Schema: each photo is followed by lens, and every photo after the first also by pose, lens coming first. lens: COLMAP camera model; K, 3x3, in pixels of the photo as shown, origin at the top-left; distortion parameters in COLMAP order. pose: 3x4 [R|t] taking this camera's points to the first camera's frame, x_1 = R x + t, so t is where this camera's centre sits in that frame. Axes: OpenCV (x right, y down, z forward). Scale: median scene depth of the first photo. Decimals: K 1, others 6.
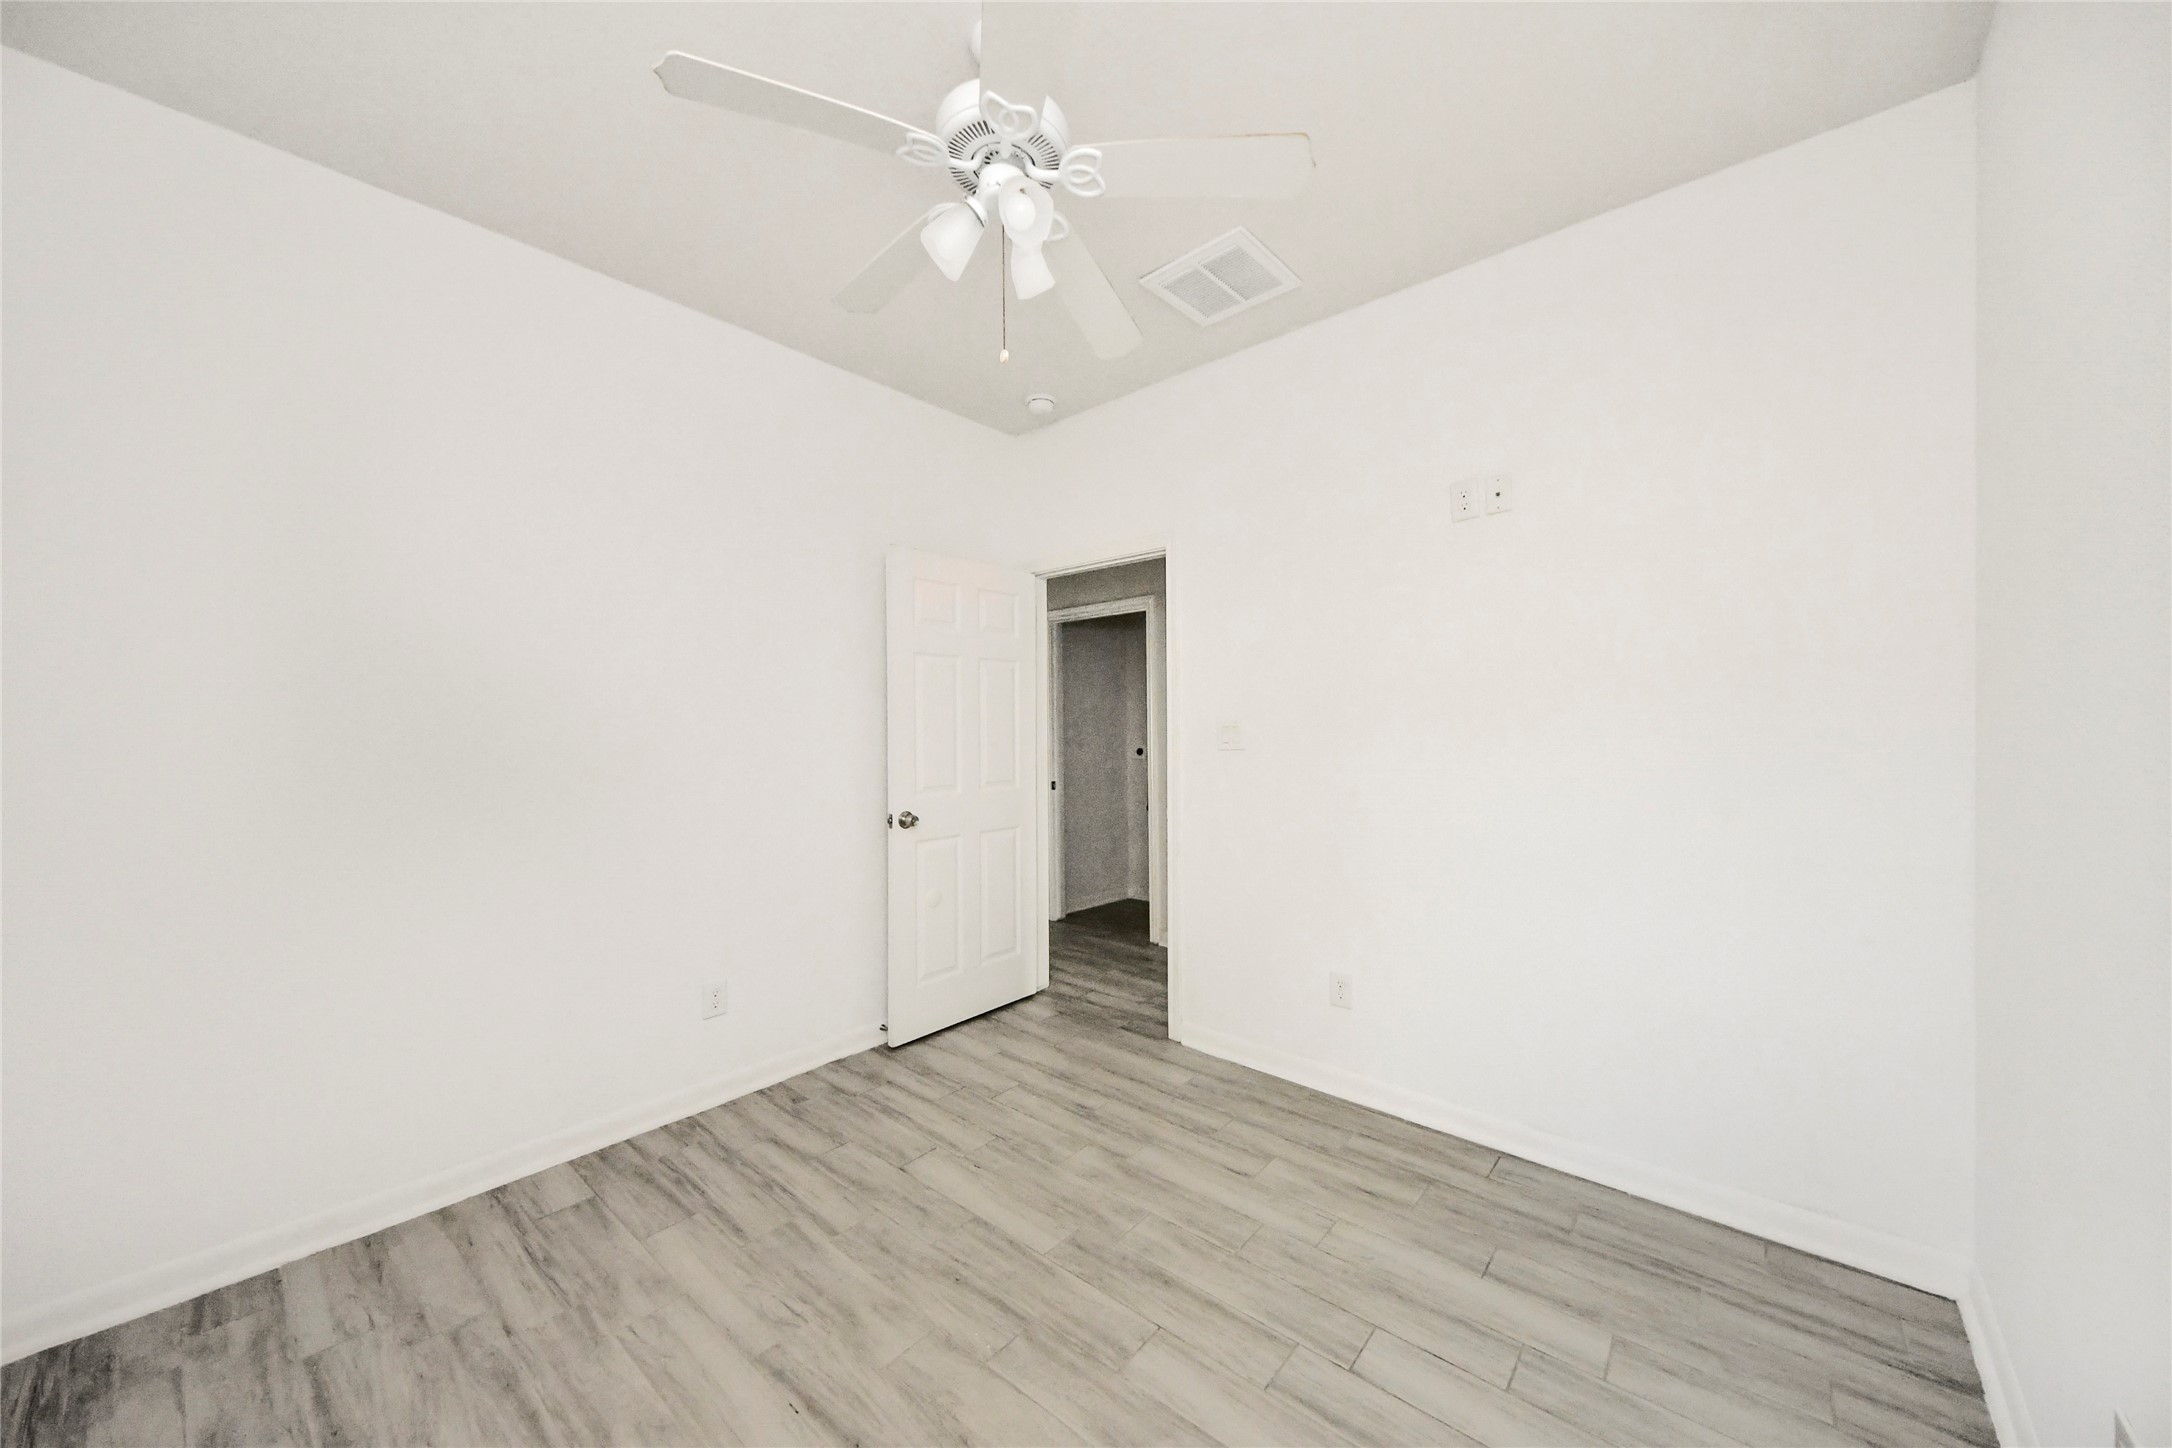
lens RADIAL K [[775.3, 0, 1077.0], [0, 775.3, 732.6], [0, 0, 1]] dist [0.022878, -0.008592]
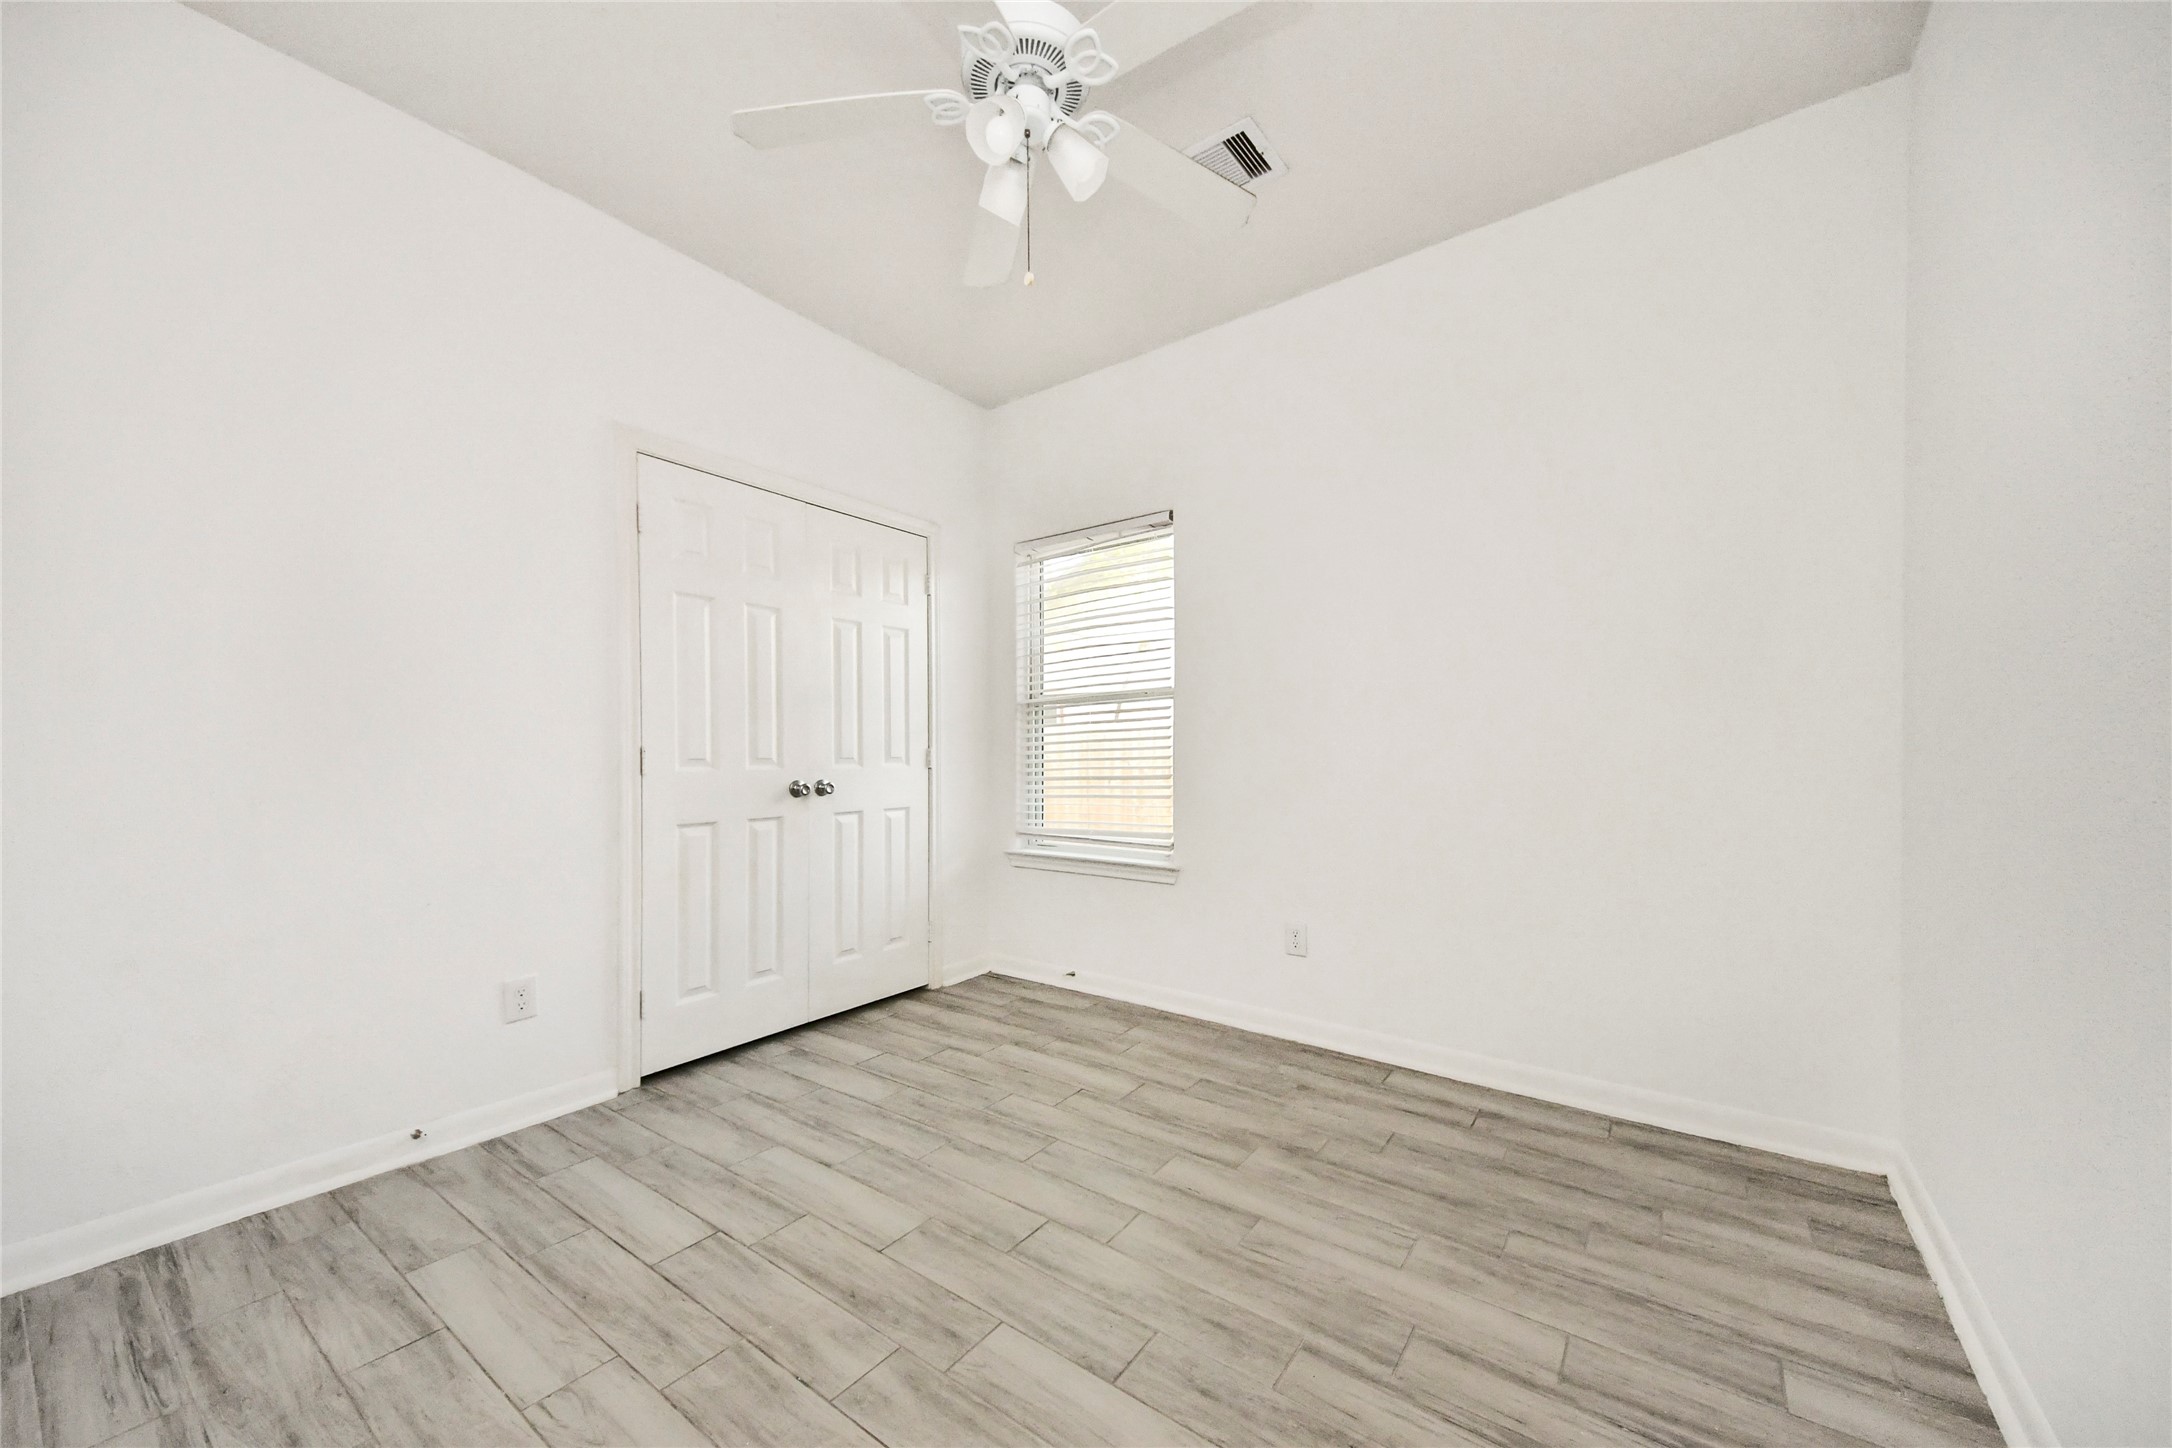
lens RADIAL K [[801.4, 0, 1057.9], [0, 801.4, 714.1], [0, 0, 1]] dist [0.027559, -0.008719]
pose [[-0.997779, 0.006712, -0.066279, -0.050799], [0.009943, 0.998772, -0.048537, 0.124729], [0.065872, -0.049088, -0.996620, 1.907422]]
